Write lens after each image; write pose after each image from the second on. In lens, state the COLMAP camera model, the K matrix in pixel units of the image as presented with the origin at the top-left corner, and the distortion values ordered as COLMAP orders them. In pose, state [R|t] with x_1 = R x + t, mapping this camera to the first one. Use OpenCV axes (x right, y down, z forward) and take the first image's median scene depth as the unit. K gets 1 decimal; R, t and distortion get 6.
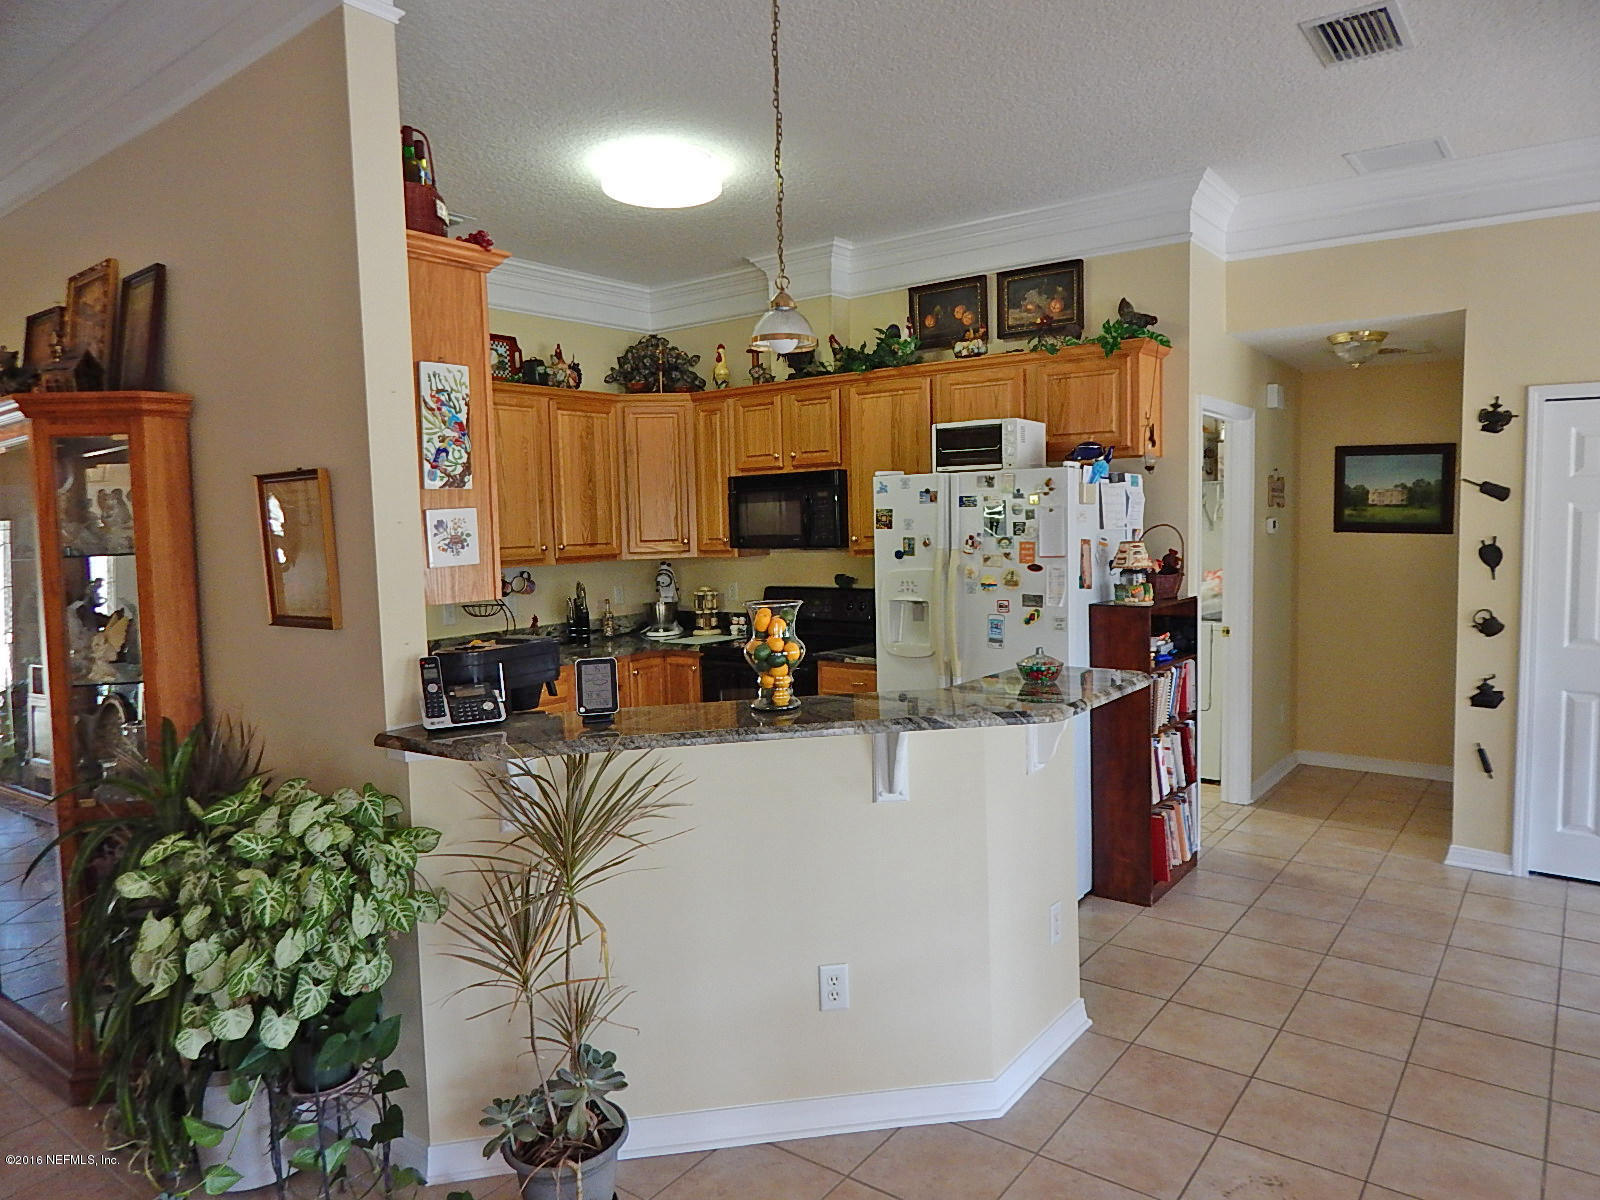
lens RADIAL K [[1068.5, 0, 800.2], [0, 1068.5, 602.9], [0, 0, 1]] dist [0.002841, -0.005610]
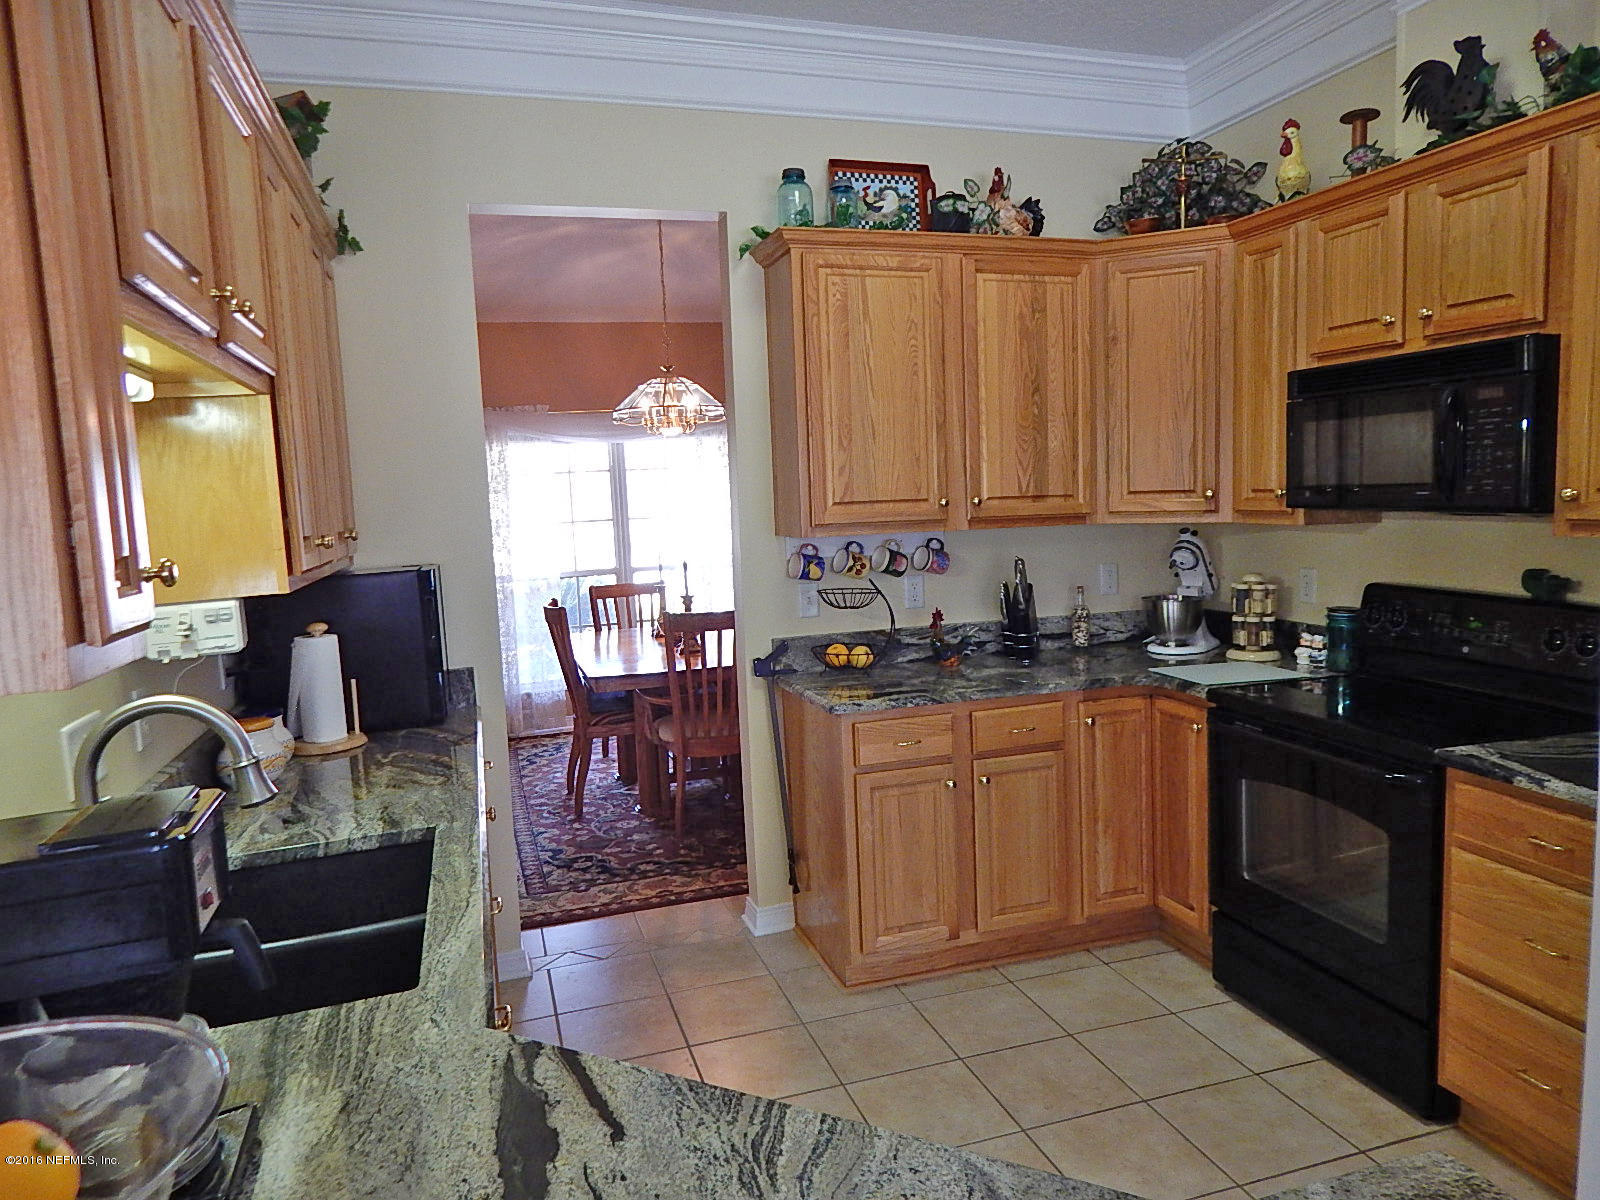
lens RADIAL K [[1068.5, 0, 786.7], [0, 1068.5, 574.6], [0, 0, 1]] dist [0.002841, -0.005610]
pose [[0.809538, 0.056692, -0.584324, 0.044230], [-0.043964, 0.998386, 0.035956, -0.026406], [0.585419, -0.003418, 0.810724, 0.424982]]
